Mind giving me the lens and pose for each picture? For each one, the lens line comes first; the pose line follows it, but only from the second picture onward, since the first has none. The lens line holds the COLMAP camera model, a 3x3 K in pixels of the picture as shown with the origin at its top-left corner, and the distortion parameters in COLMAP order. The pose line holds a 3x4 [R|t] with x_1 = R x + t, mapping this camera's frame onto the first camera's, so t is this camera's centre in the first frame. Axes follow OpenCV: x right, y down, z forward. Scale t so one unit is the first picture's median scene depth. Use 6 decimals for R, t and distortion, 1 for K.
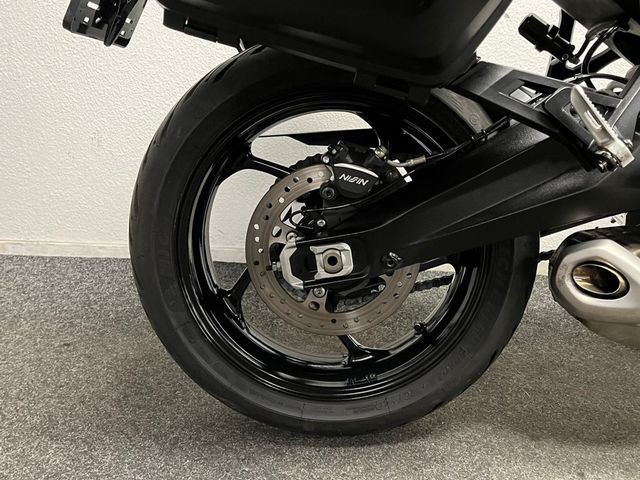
lens RADIAL K [[628.5, 0, 339.7], [0, 628.5, 240.5], [0, 0, 1]] dist [0.047290, 0.004121]
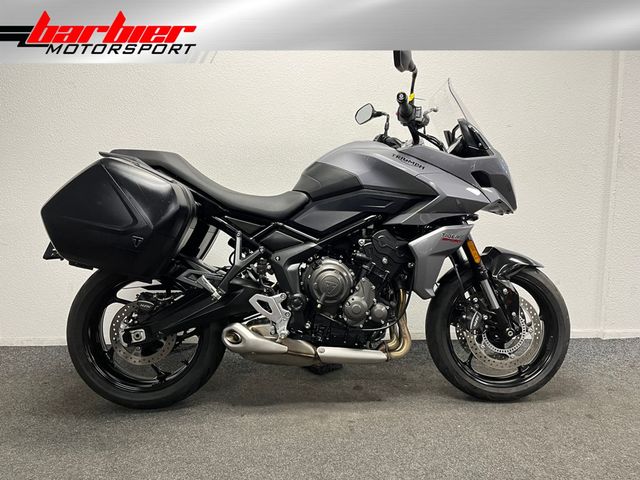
lens RADIAL K [[477.3, 0, 323.9], [0, 477.3, 238.3], [0, 0, 1]] dist [0.076958, -0.105721]
pose [[0.997811, -0.040180, 0.052526, 0.653477], [0.049704, 0.979567, -0.194881, 0.061061], [-0.043622, 0.197065, 0.979420, -1.107123]]
